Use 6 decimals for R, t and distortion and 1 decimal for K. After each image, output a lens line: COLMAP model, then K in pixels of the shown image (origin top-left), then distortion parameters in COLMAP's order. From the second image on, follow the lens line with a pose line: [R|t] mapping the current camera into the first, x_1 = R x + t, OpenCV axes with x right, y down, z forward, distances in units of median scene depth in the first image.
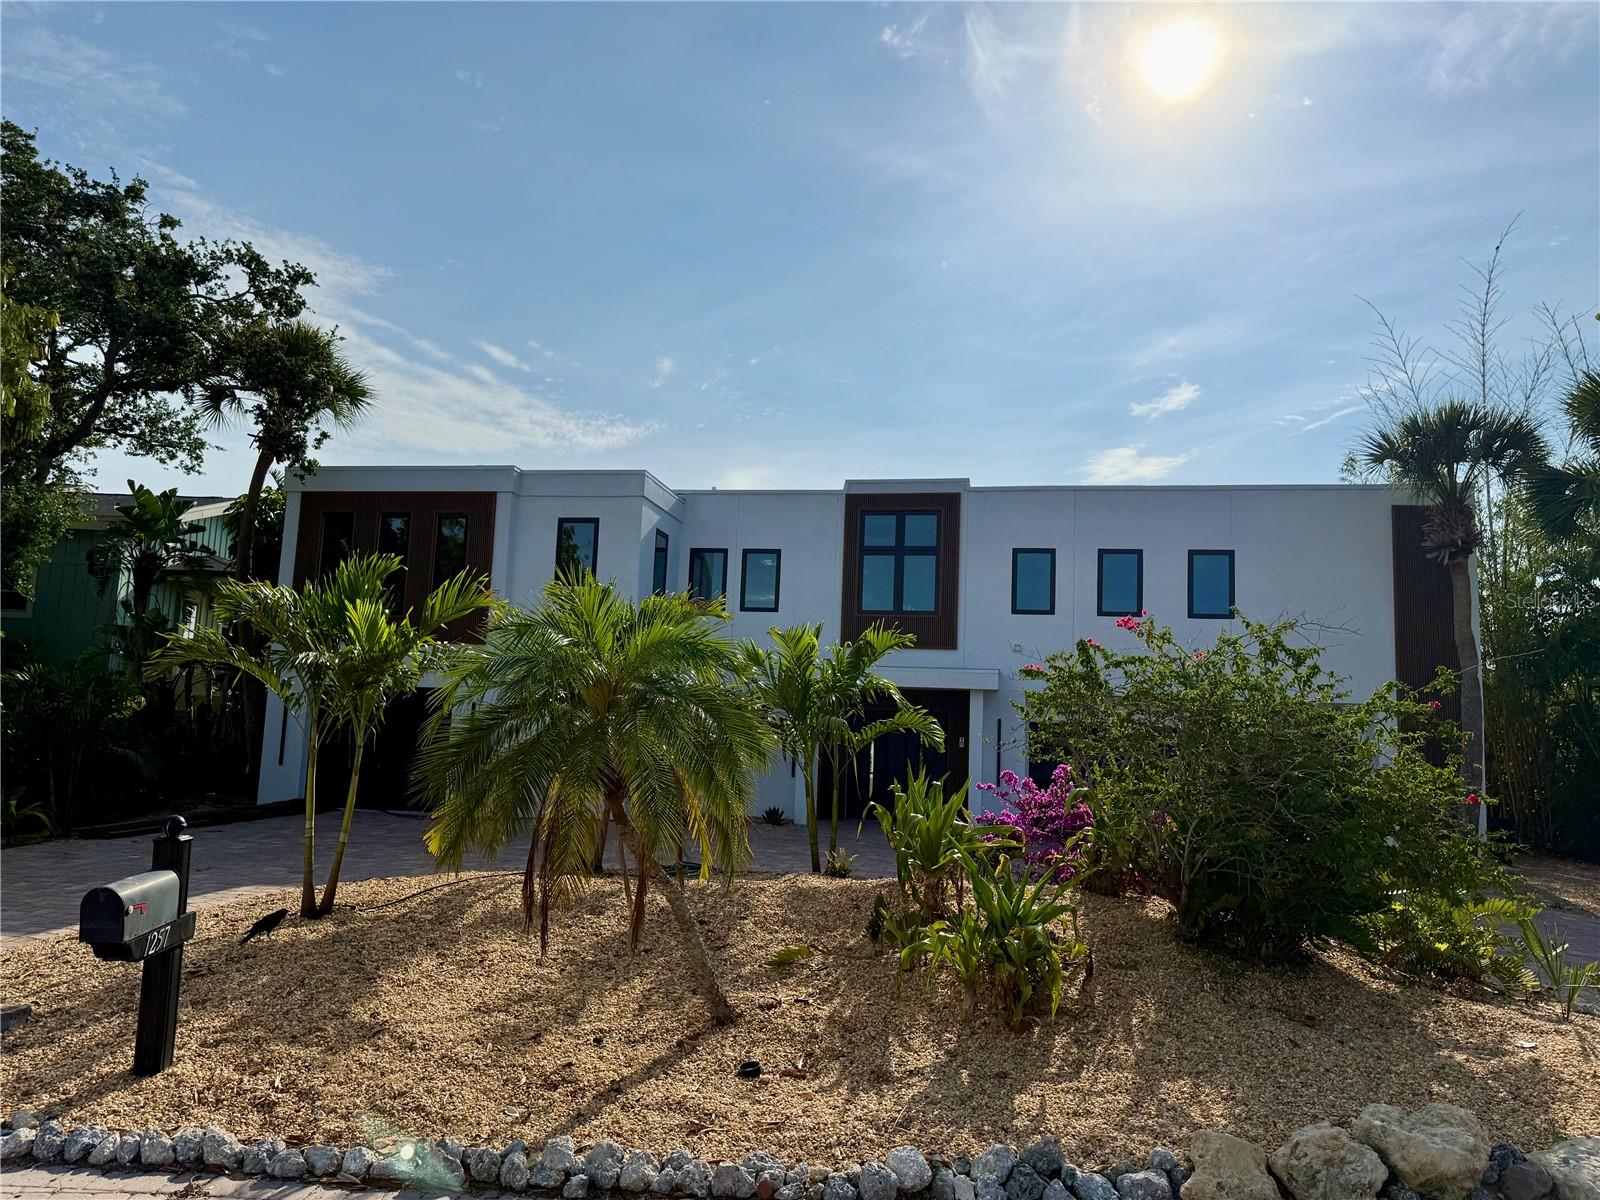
lens RADIAL K [[1085.7, 0, 800.0], [0, 1085.7, 600.0], [0, 0, 1]] dist [0.060824, -0.076475]
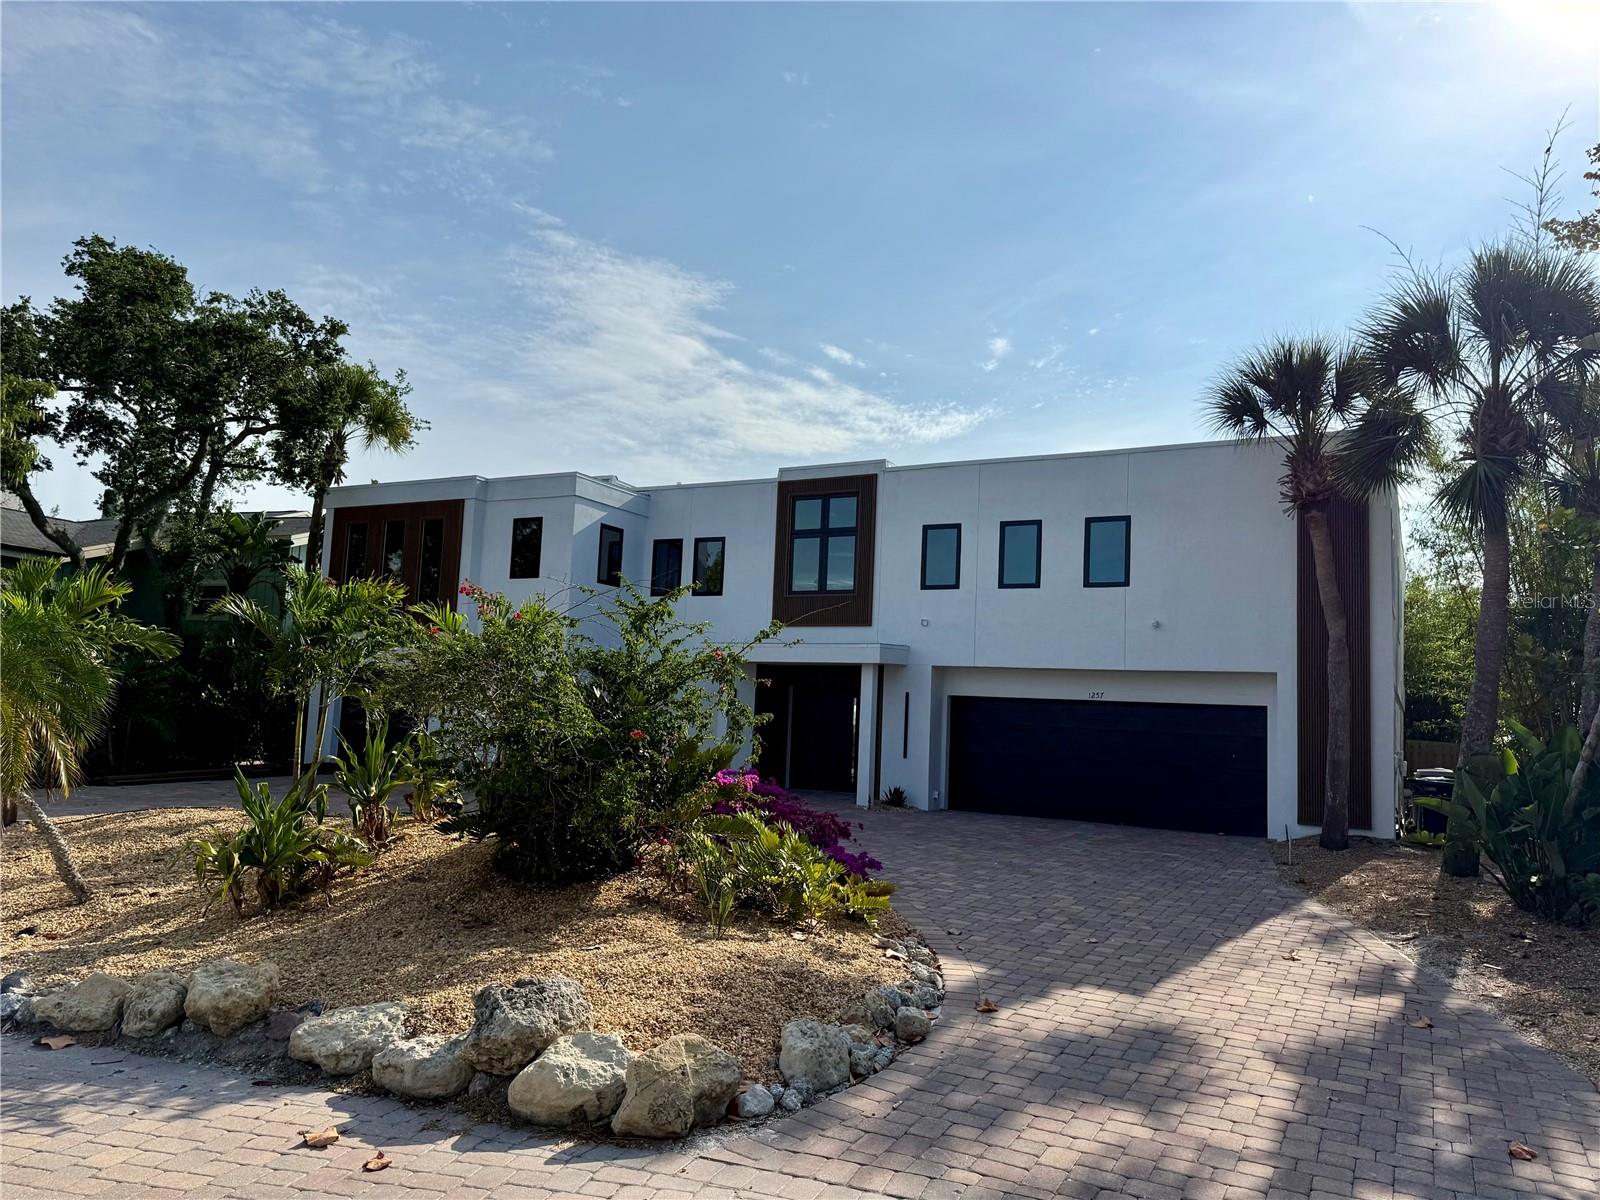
lens RADIAL K [[1133.8, 0, 800.0], [0, 1133.8, 600.0], [0, 0, 1]] dist [0.069281, -0.083916]
pose [[0.953924, -0.031493, -0.298391, 0.396341], [0.032912, 0.999458, -0.000268, 0.018686], [0.298238, -0.009565, 0.954444, -0.047667]]
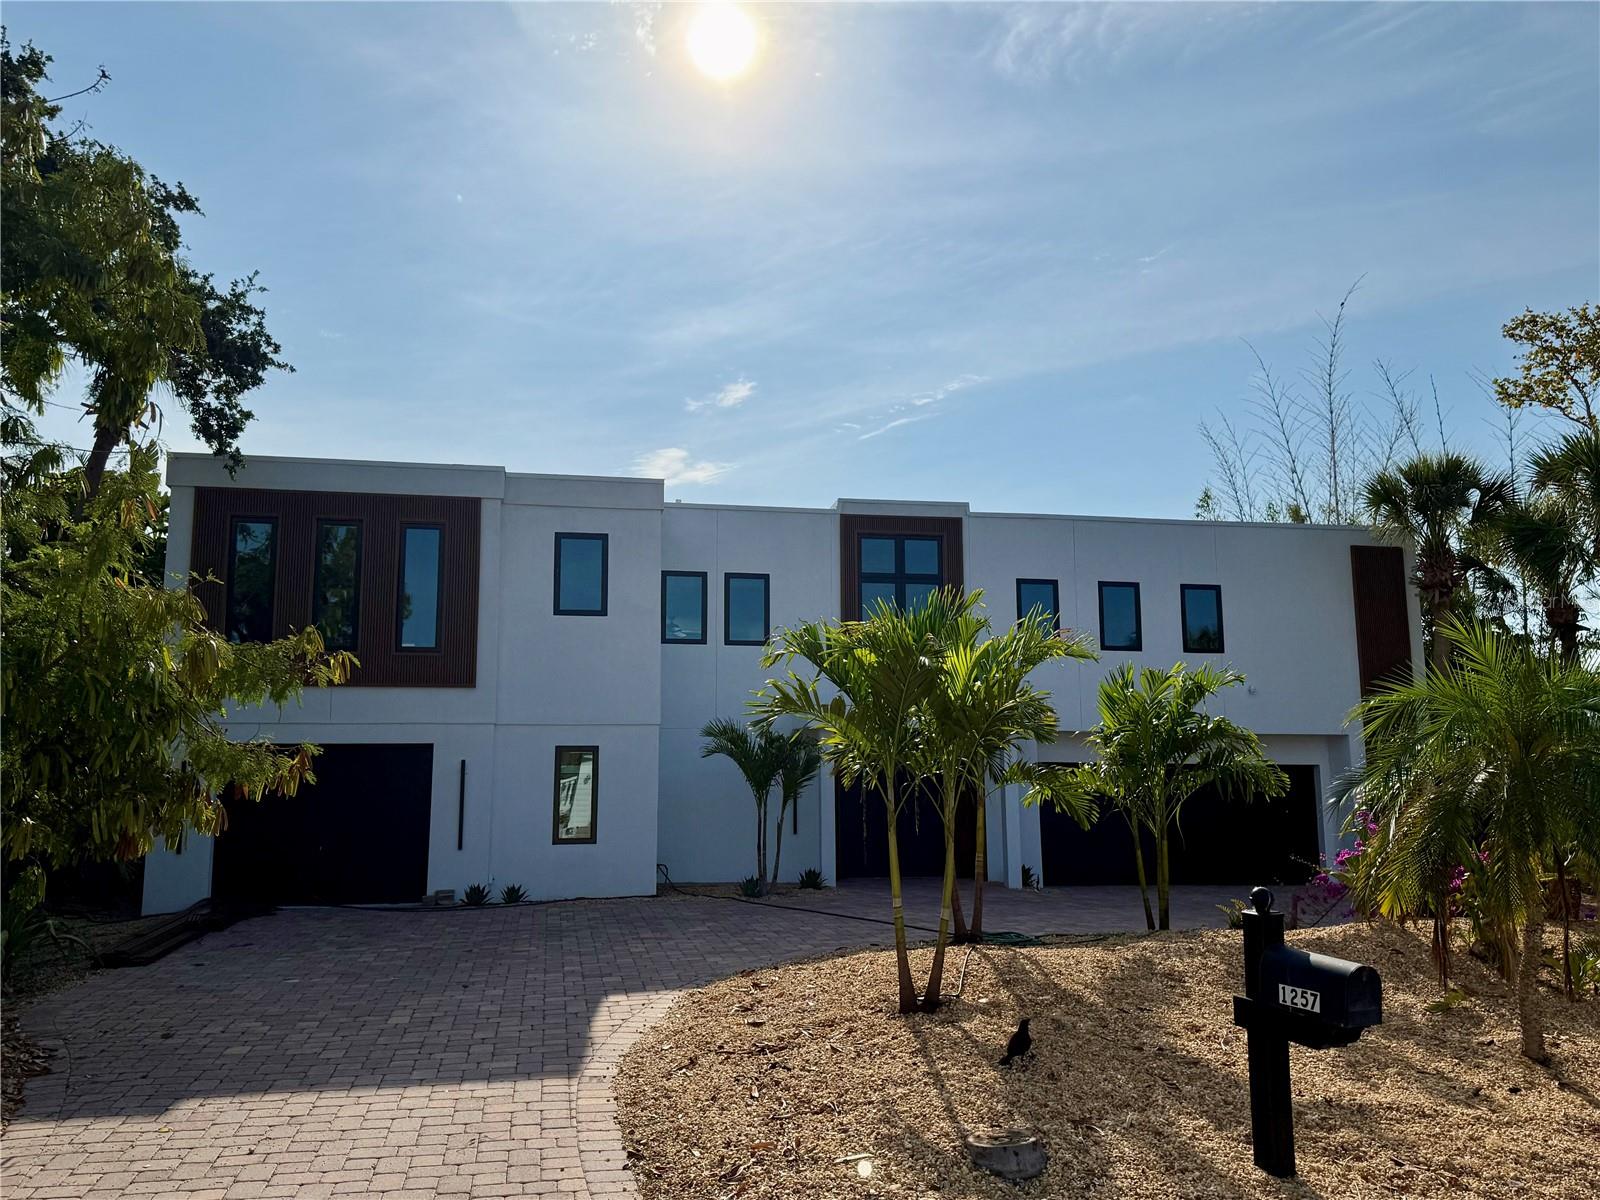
lens RADIAL K [[1390.8, 0, 800.0], [0, 1390.8, 600.0], [0, 0, 1]] dist [0.052257, 0.003095]
pose [[0.924381, 0.012669, 0.381261, -0.433282], [-0.003223, 0.999672, -0.025402, 0.002035], [-0.381457, 0.022252, 0.924119, -0.043495]]
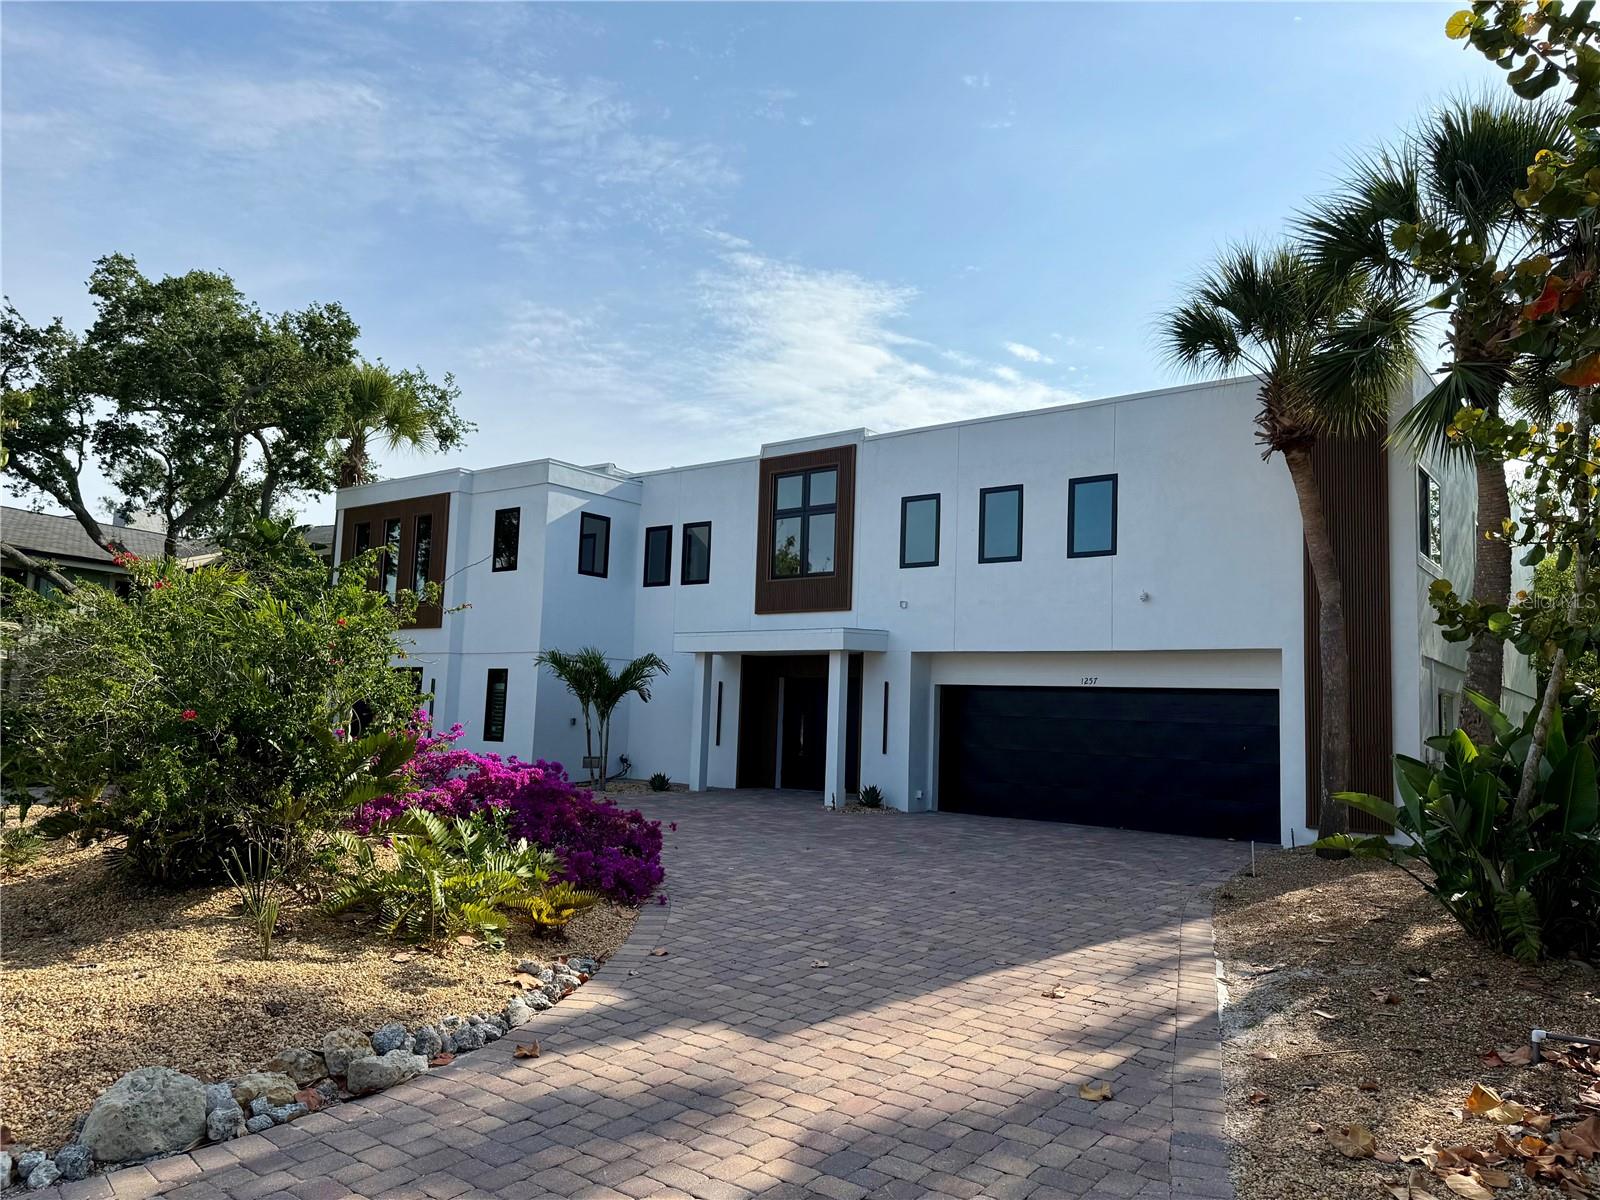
lens RADIAL K [[1133.8, 0, 800.0], [0, 1133.8, 600.0], [0, 0, 1]] dist [0.069281, -0.083916]
pose [[0.890495, -0.058573, -0.451208, 0.542670], [0.059083, 0.998169, -0.012972, 0.046211], [0.451141, -0.015108, 0.892325, 0.098820]]
